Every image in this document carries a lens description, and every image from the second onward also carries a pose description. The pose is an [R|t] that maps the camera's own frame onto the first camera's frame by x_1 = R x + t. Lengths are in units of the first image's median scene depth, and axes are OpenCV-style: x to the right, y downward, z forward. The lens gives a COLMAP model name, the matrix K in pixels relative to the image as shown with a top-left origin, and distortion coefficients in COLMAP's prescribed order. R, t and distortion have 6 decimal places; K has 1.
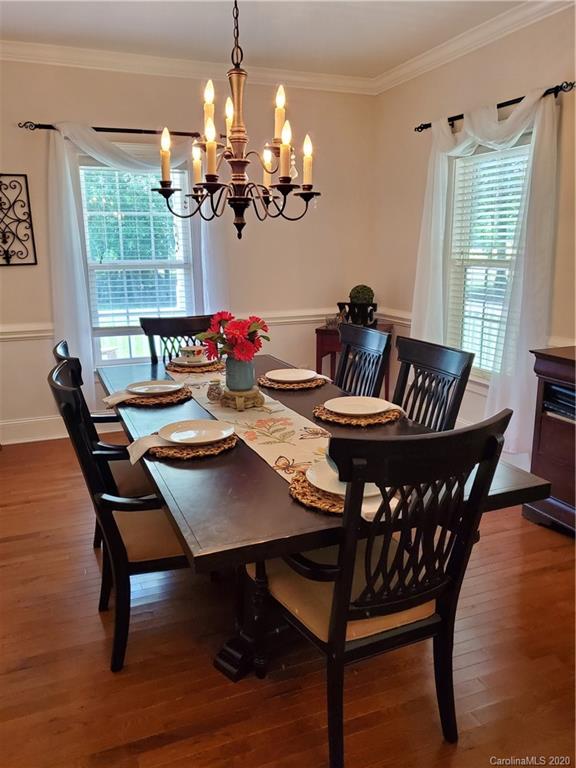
lens RADIAL K [[604.3, 0, 286.9], [0, 604.3, 378.7], [0, 0, 1]] dist [0.031737, -0.006019]
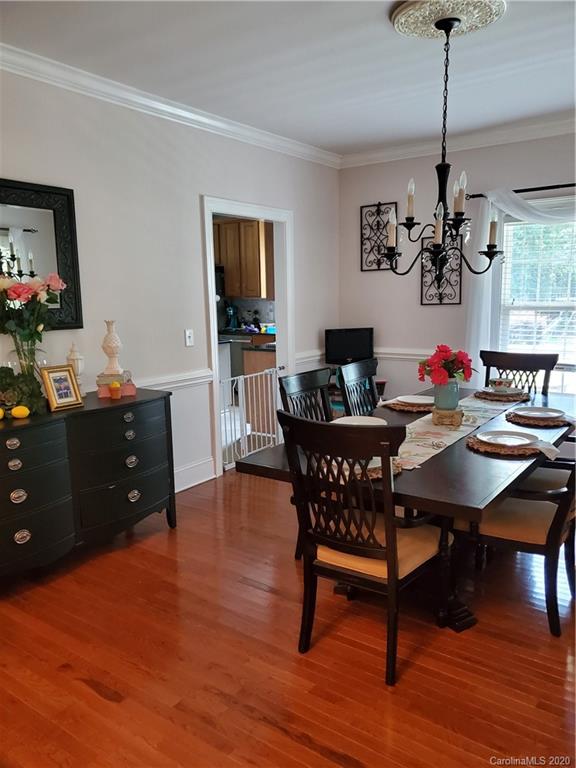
lens RADIAL K [[604.3, 0, 287.9], [0, 604.3, 388.2], [0, 0, 1]] dist [0.031737, -0.006019]
pose [[0.550198, 0.140299, -0.823163, 0.594509], [-0.174384, 0.983354, 0.051044, -0.024212], [0.816622, 0.115462, 0.565506, 0.022894]]
